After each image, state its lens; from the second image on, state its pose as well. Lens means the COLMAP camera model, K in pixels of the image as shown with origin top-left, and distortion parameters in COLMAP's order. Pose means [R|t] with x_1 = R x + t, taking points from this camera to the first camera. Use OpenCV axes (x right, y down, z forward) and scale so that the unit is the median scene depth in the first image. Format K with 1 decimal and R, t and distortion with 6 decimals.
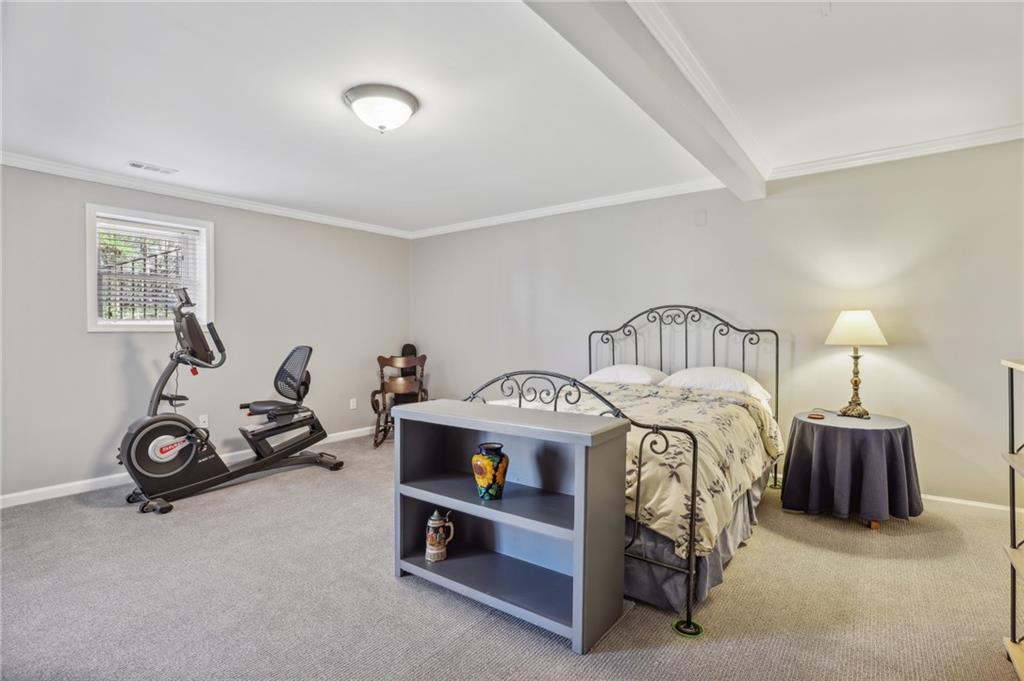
lens RADIAL K [[501.5, 0, 511.5], [0, 501.5, 339.0], [0, 0, 1]] dist [-0.023829, 0.000076]
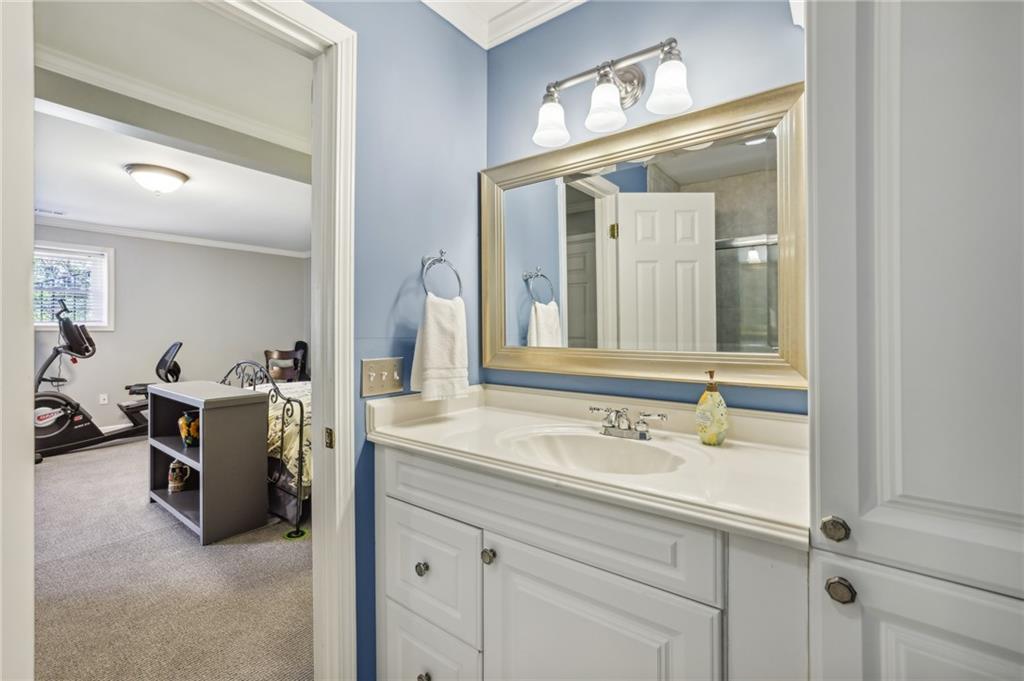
lens RADIAL K [[445.7, 0, 512.6], [0, 445.7, 332.8], [0, 0, 1]] dist [0.002176, 0.000417]
pose [[0.999672, 0.010293, -0.023435, 0.602663], [-0.010583, 0.999868, -0.012304, -0.008084], [0.023305, 0.012548, 0.999650, -0.195949]]
